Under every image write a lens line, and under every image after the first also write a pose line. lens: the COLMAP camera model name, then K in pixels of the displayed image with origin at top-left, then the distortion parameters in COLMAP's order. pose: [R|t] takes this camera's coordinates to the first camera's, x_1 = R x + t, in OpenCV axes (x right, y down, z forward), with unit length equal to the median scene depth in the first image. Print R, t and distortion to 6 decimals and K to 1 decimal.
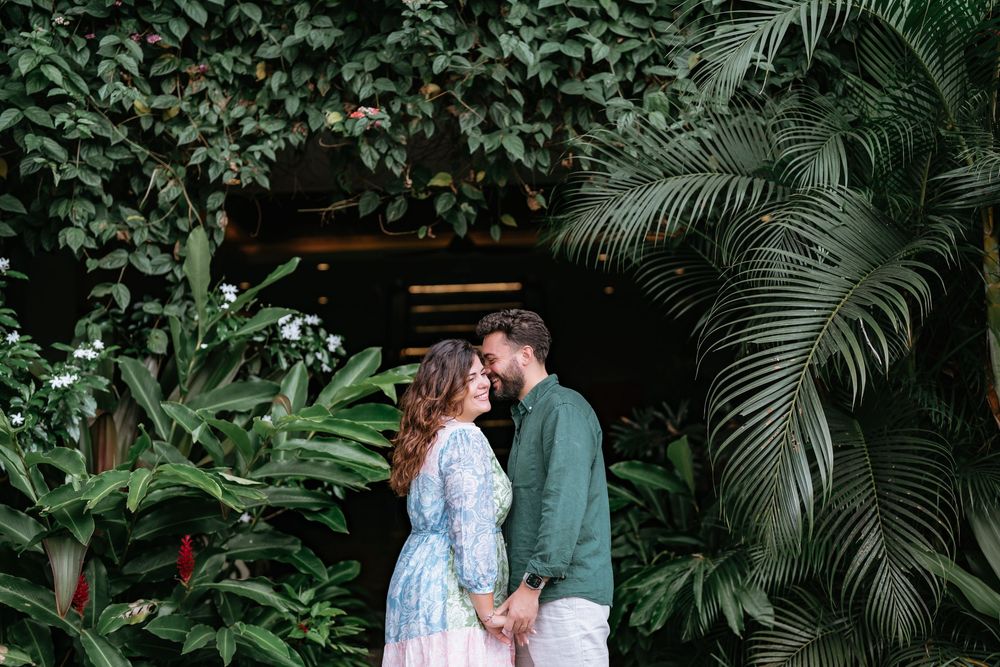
lens RADIAL K [[1377.8, 0, 490.8], [0, 1377.8, 320.0], [0, 0, 1]] dist [-0.172005, 1.154147]
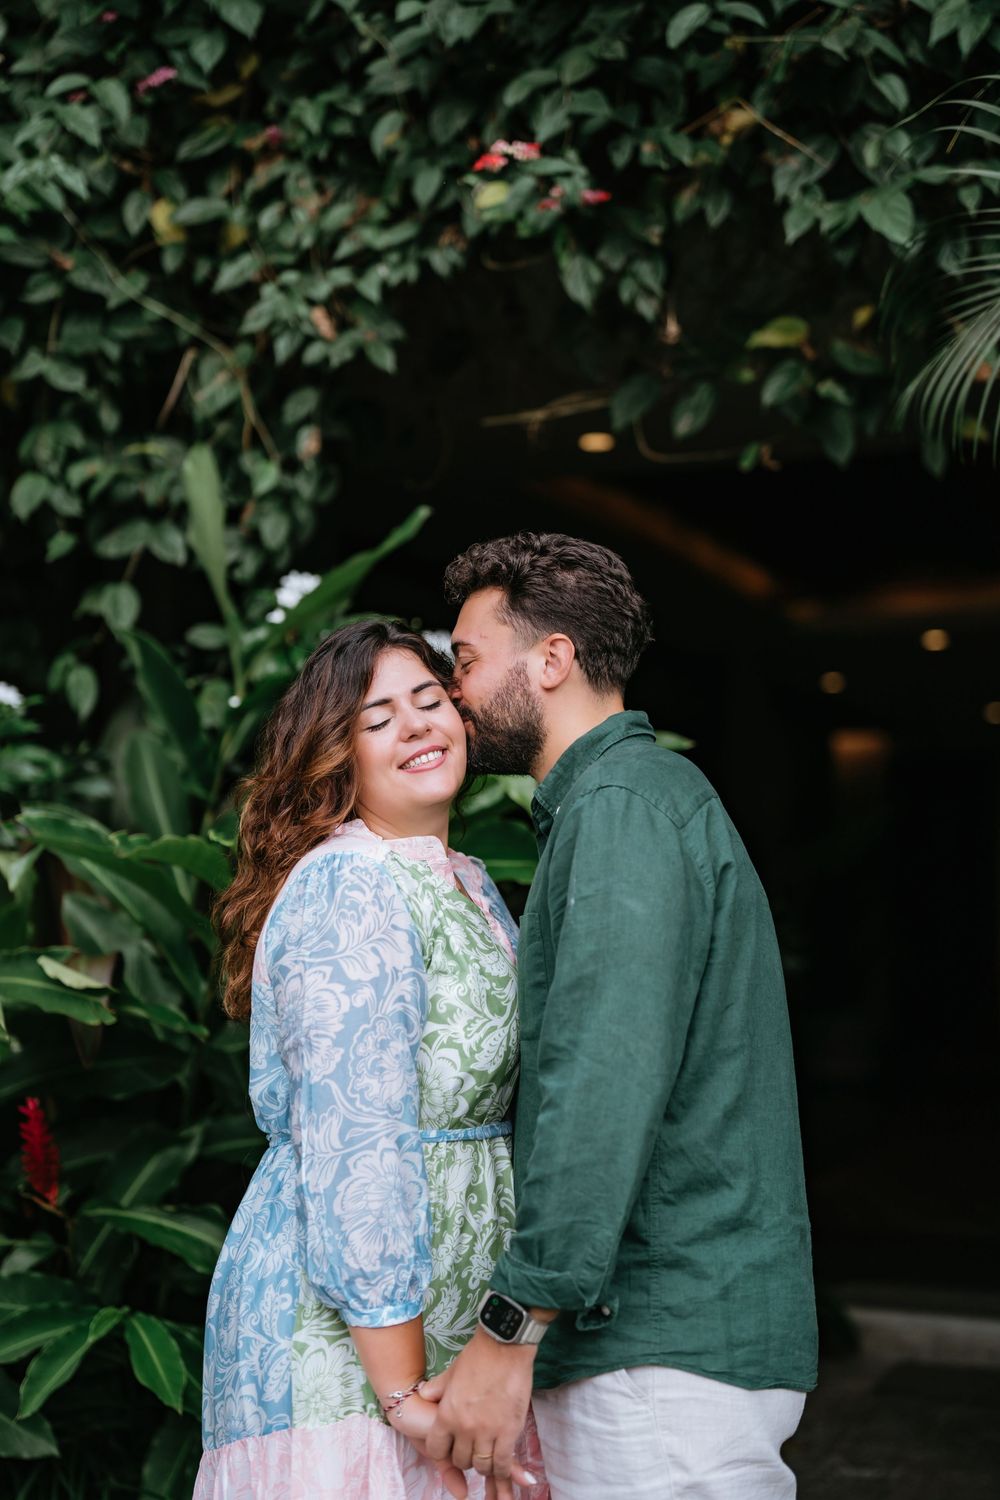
lens RADIAL K [[2066.7, 0, 479.9], [0, 2066.7, 743.5], [0, 0, 1]] dist [-0.172005, 1.154147]
pose [[0.908742, -0.005426, -0.417322, 0.161718], [0.004216, 0.999984, -0.003821, 0.035845], [0.417336, 0.001713, 0.908751, 0.372993]]
